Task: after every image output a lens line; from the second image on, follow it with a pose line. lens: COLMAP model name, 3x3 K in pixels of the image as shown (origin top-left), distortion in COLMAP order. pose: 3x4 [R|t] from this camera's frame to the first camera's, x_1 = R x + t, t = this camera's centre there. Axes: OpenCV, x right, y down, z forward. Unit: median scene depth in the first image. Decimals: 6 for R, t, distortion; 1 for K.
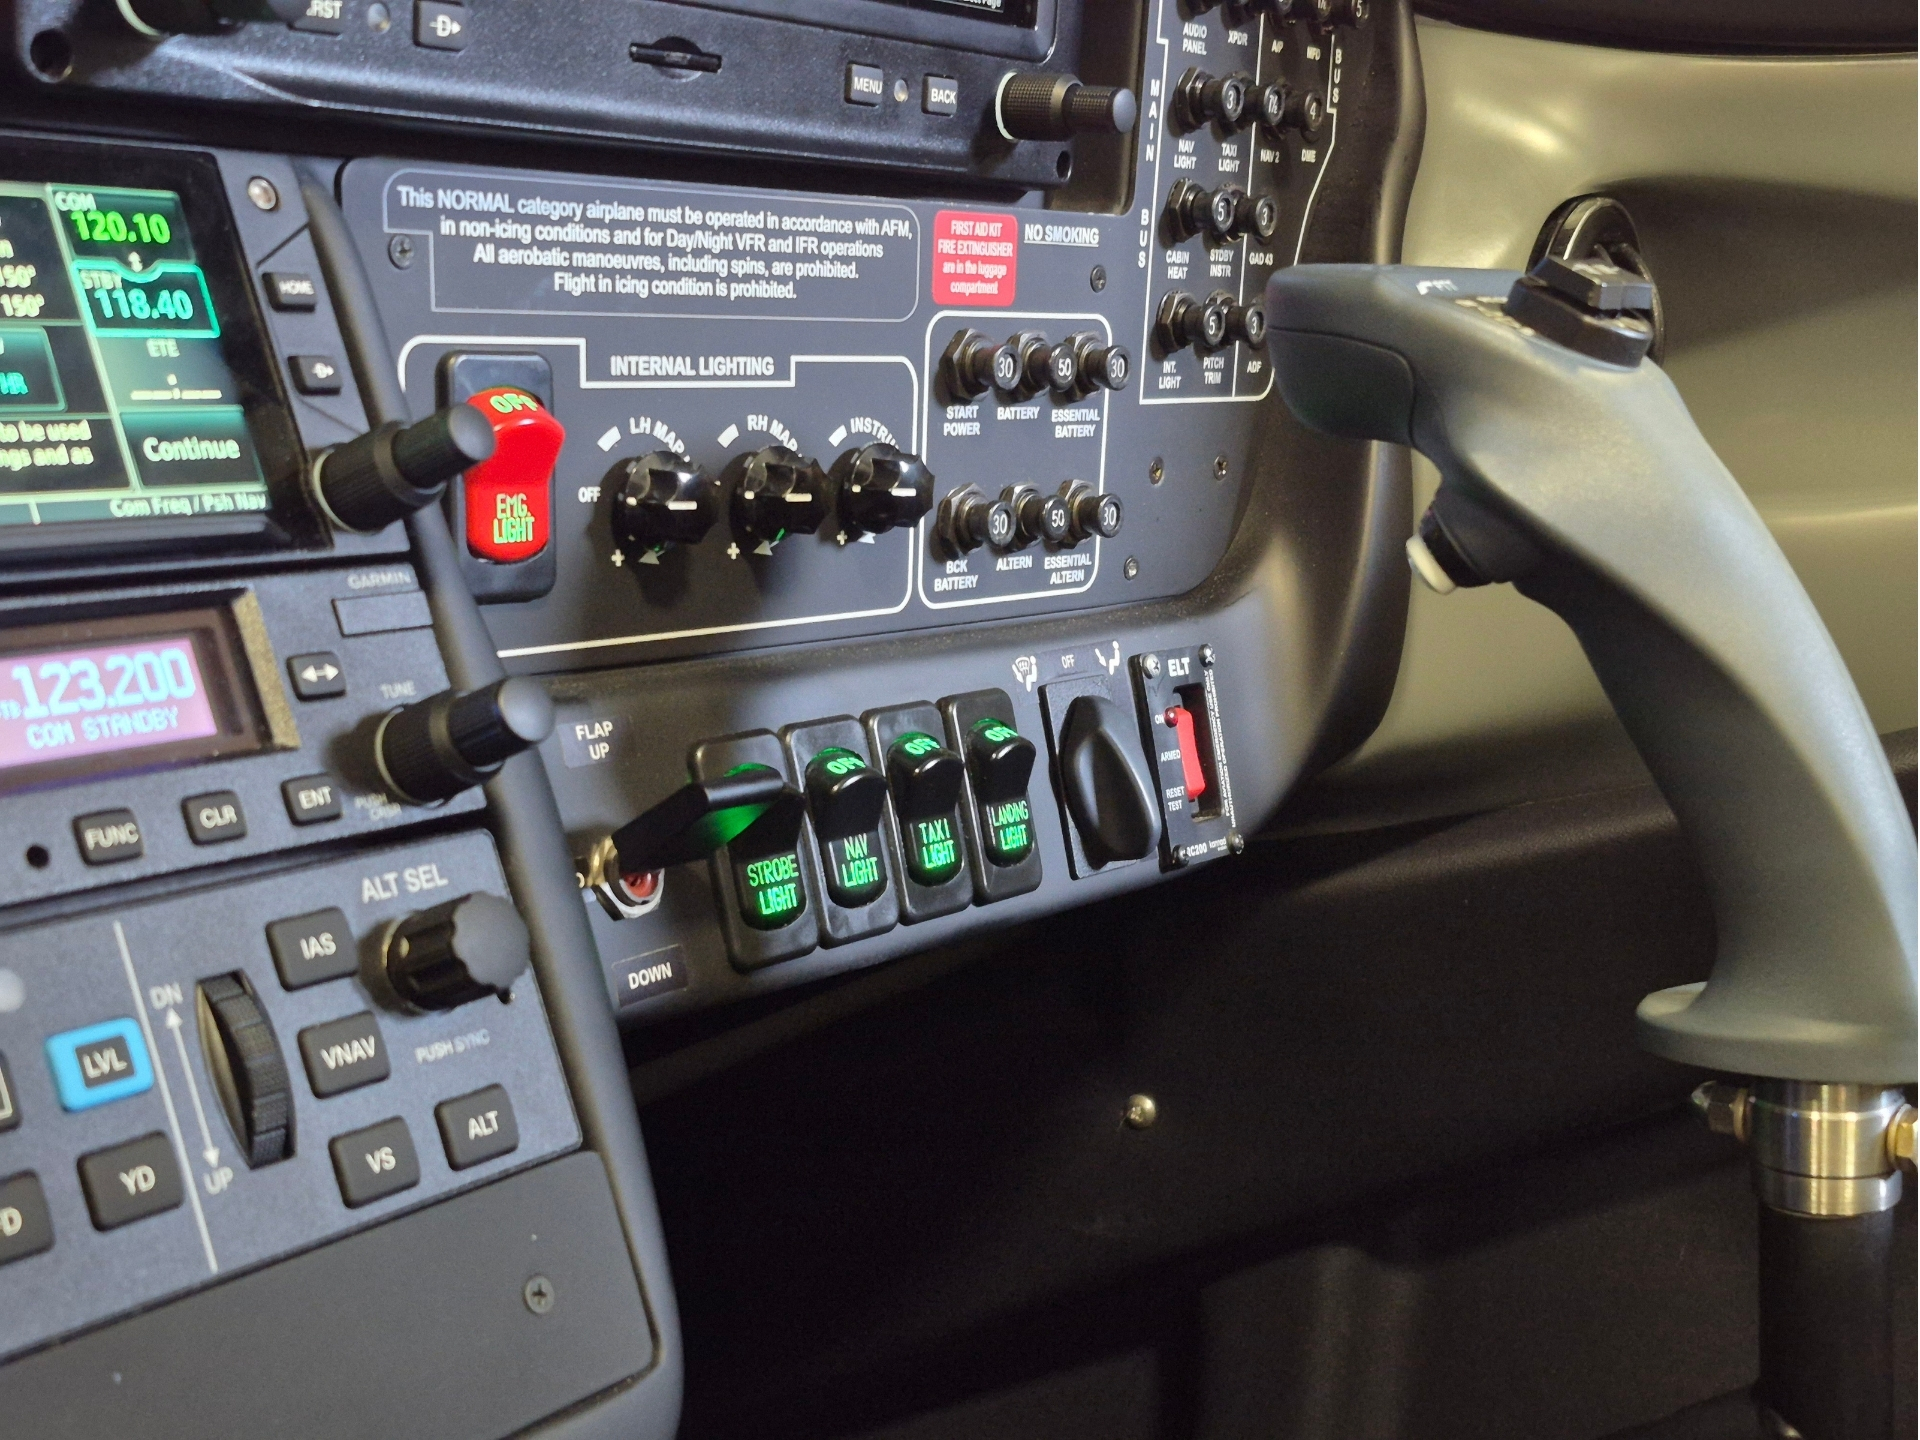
lens RADIAL K [[2622.5, 0, 957.4], [0, 2622.5, 693.0], [0, 0, 1]] dist [0.157288, -0.386352]
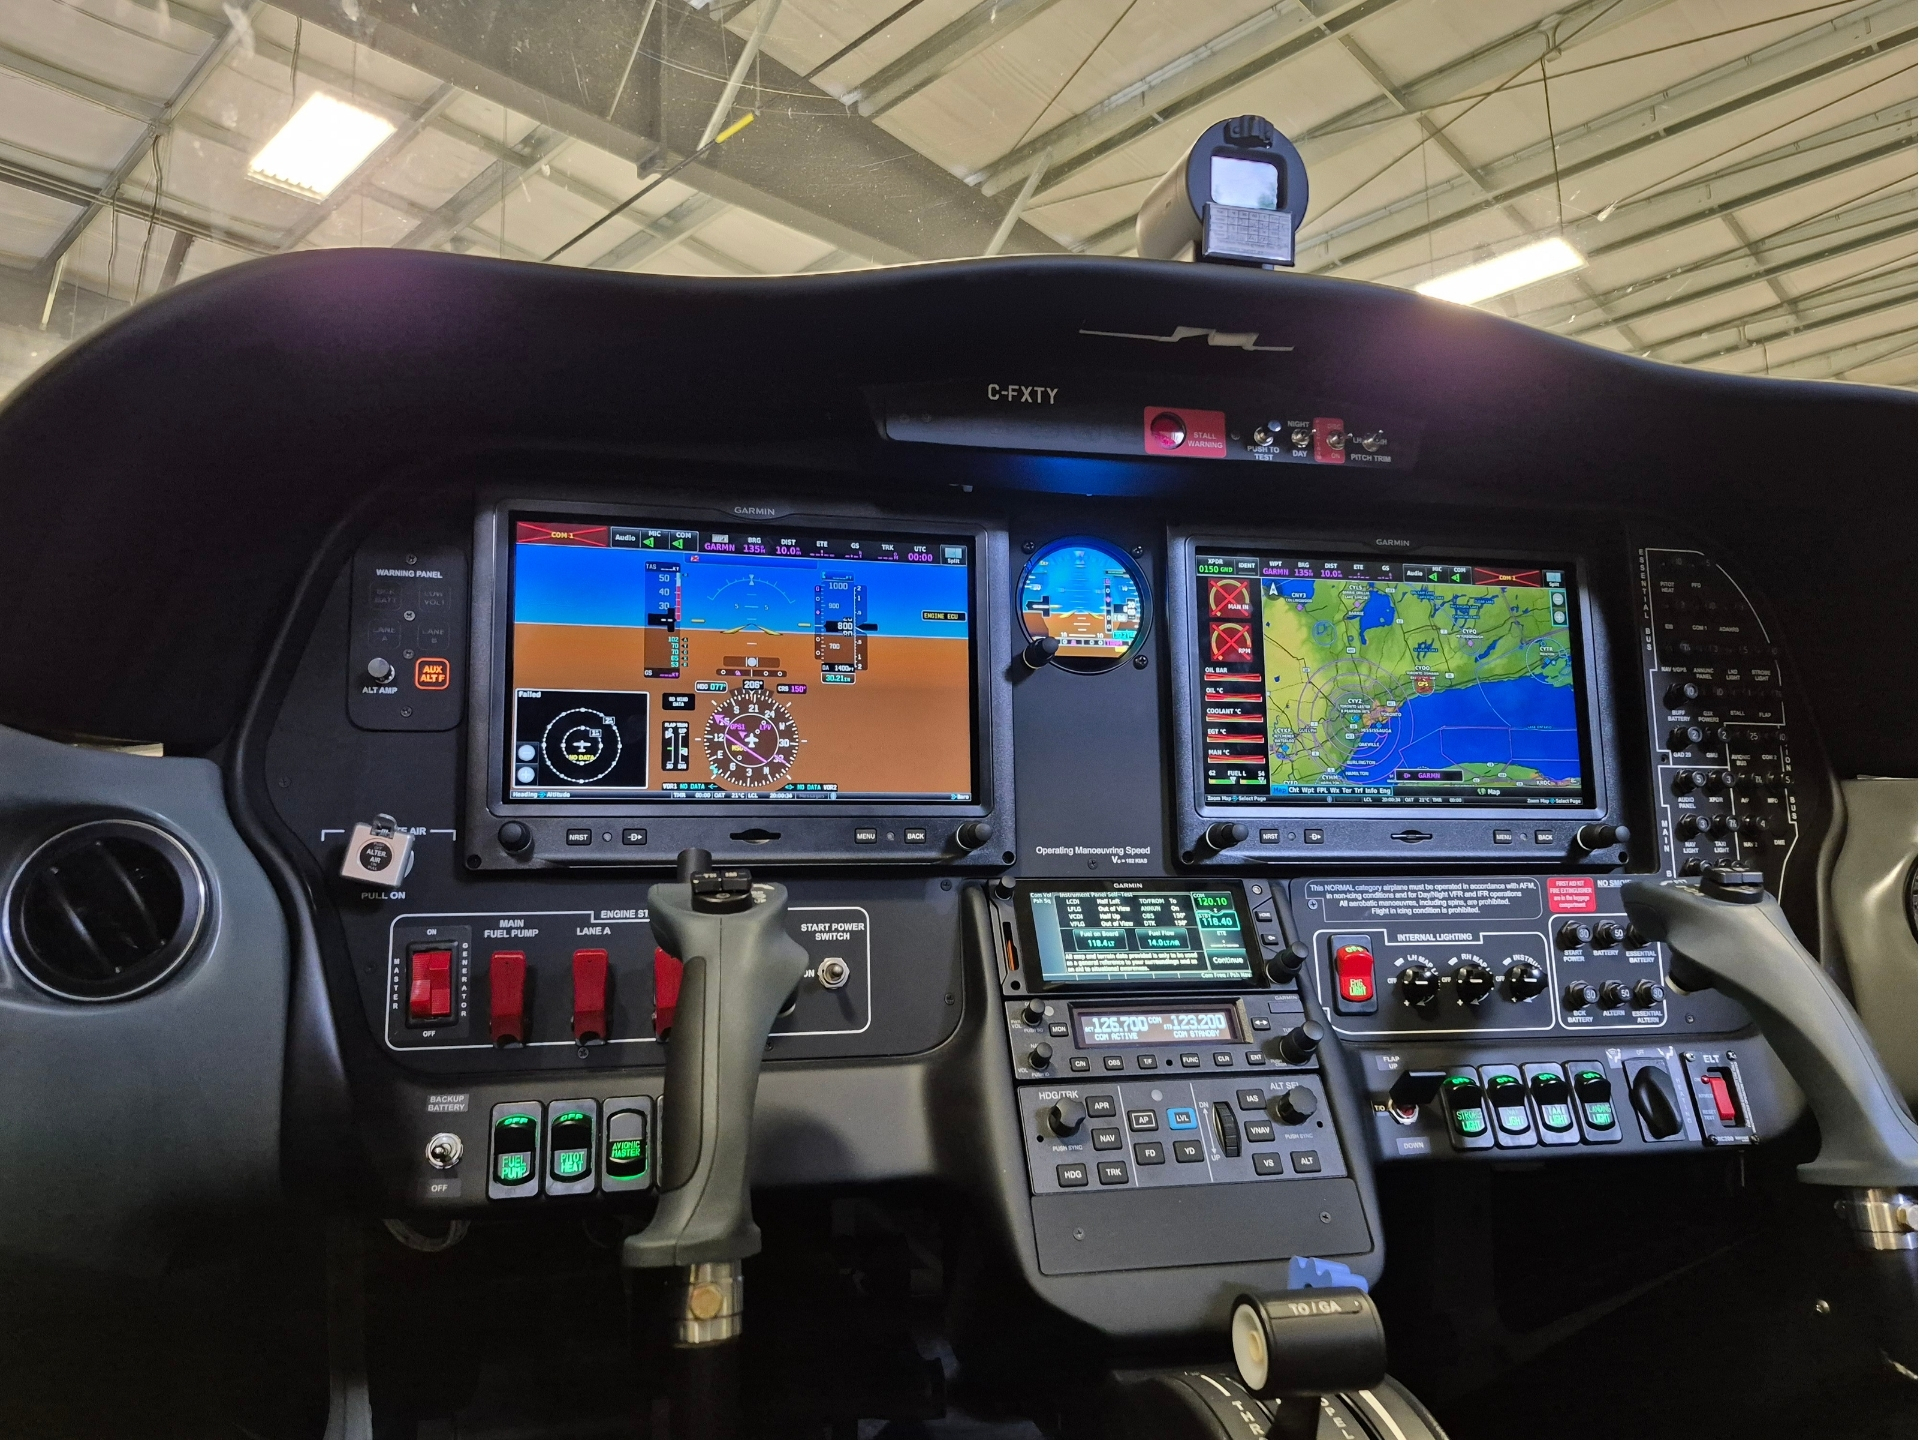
lens RADIAL K [[1318.2, 0, 962.8], [0, 1318.2, 754.9], [0, 0, 1]] dist [0.131341, -0.221902]
pose [[0.738828, -0.168101, -0.652591, 0.525524], [-0.051914, 0.951313, -0.303823, 0.164726], [0.671891, 0.258351, 0.694131, -0.444056]]
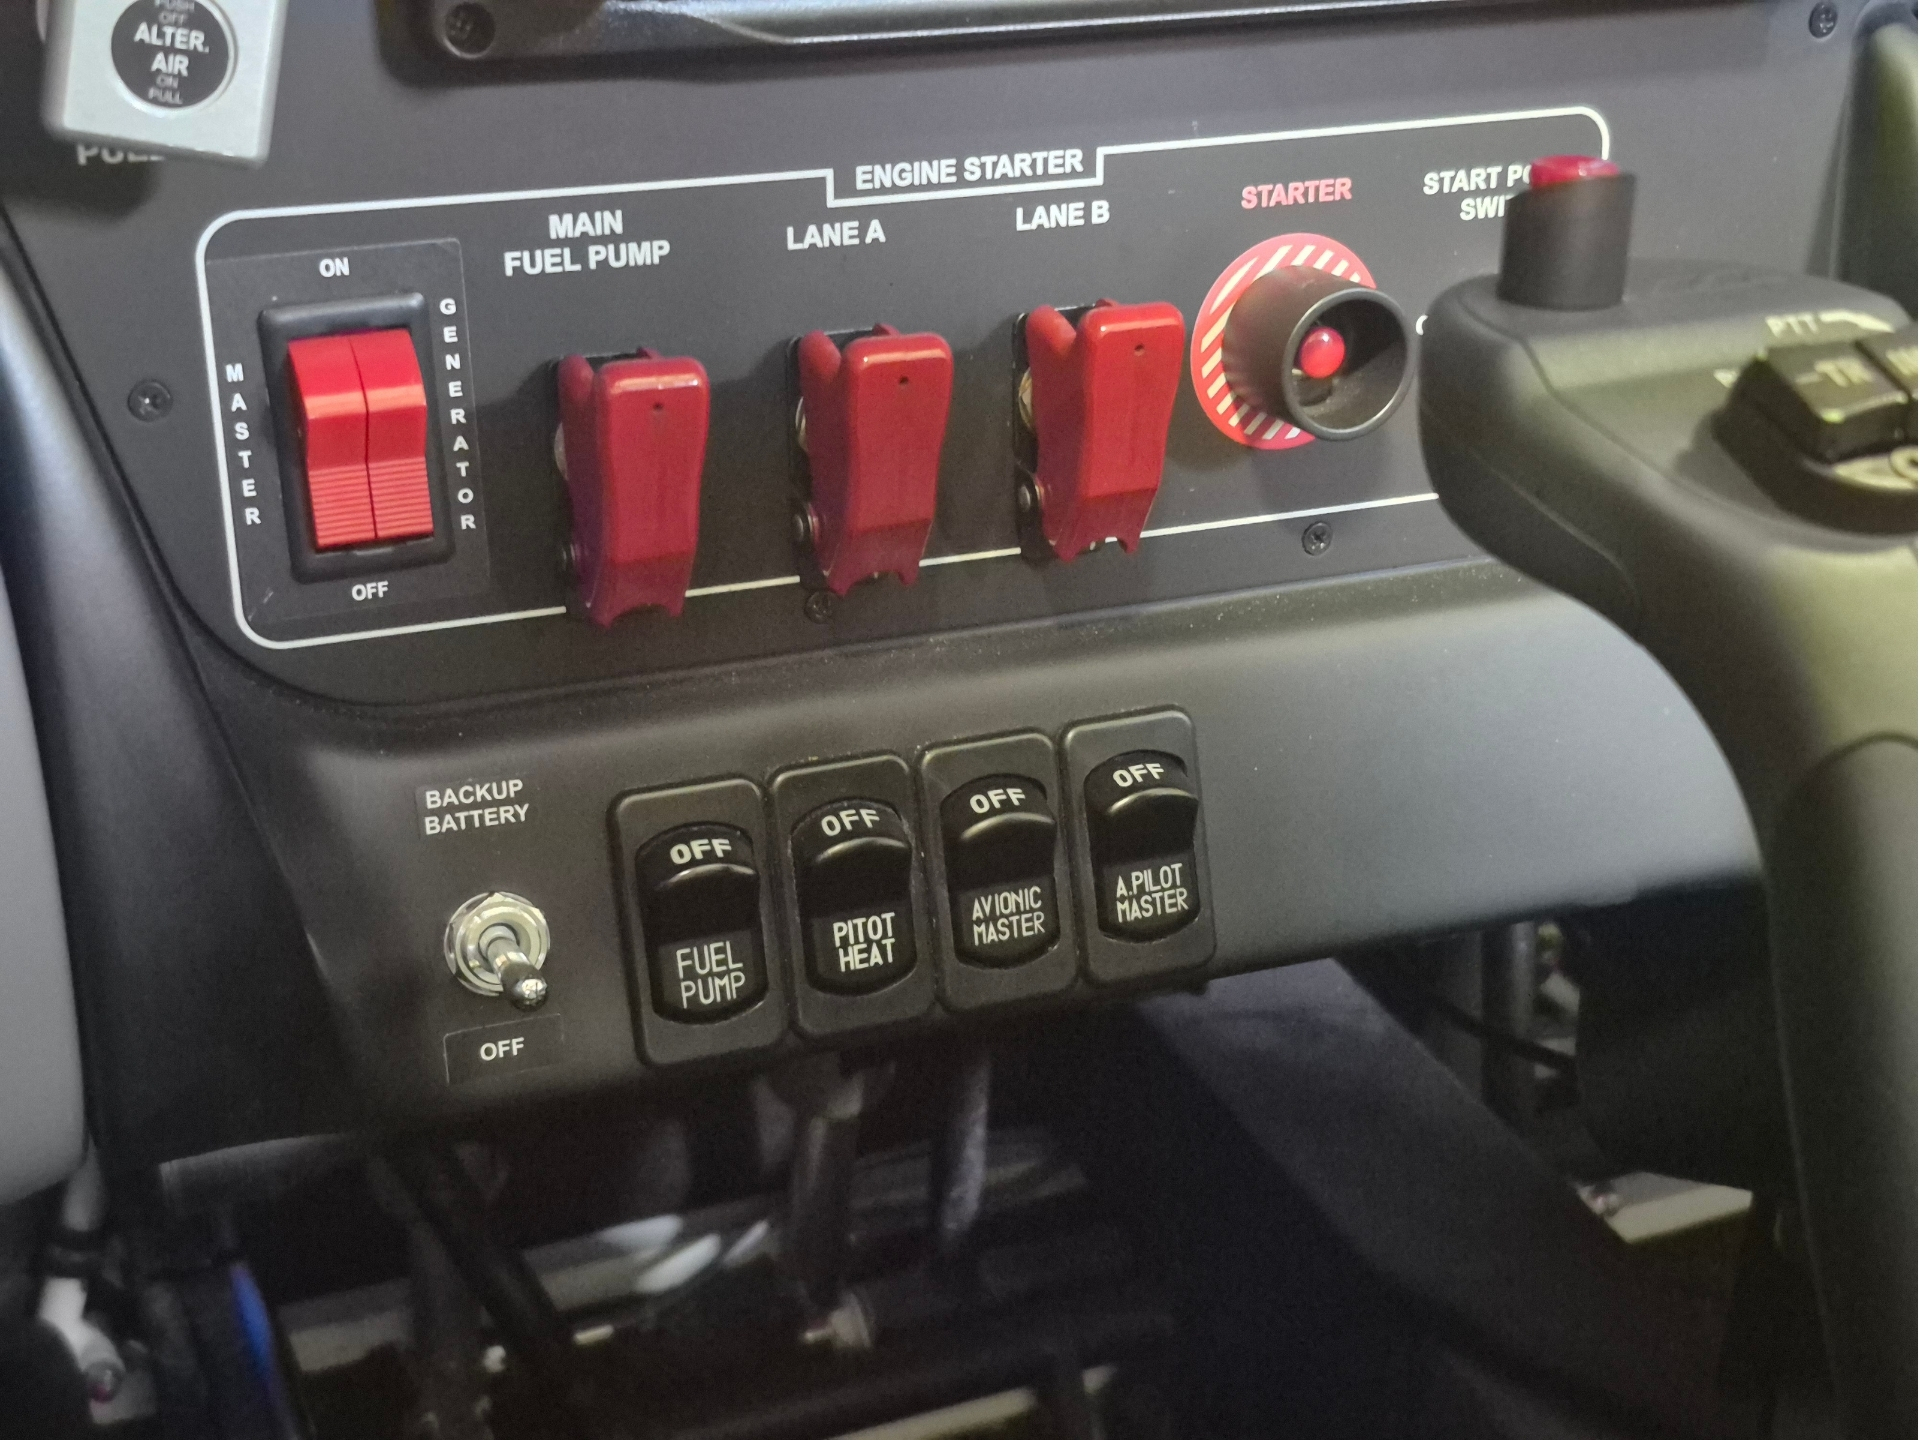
lens RADIAL K [[2622.5, 0, 957.4], [0, 2622.5, 693.0], [0, 0, 1]] dist [0.157288, -0.386352]
pose [[0.841119, 0.160786, -0.516397, -0.172725], [-0.049834, 0.973767, 0.222022, -0.093375], [0.538549, -0.161013, 0.827067, -0.383176]]
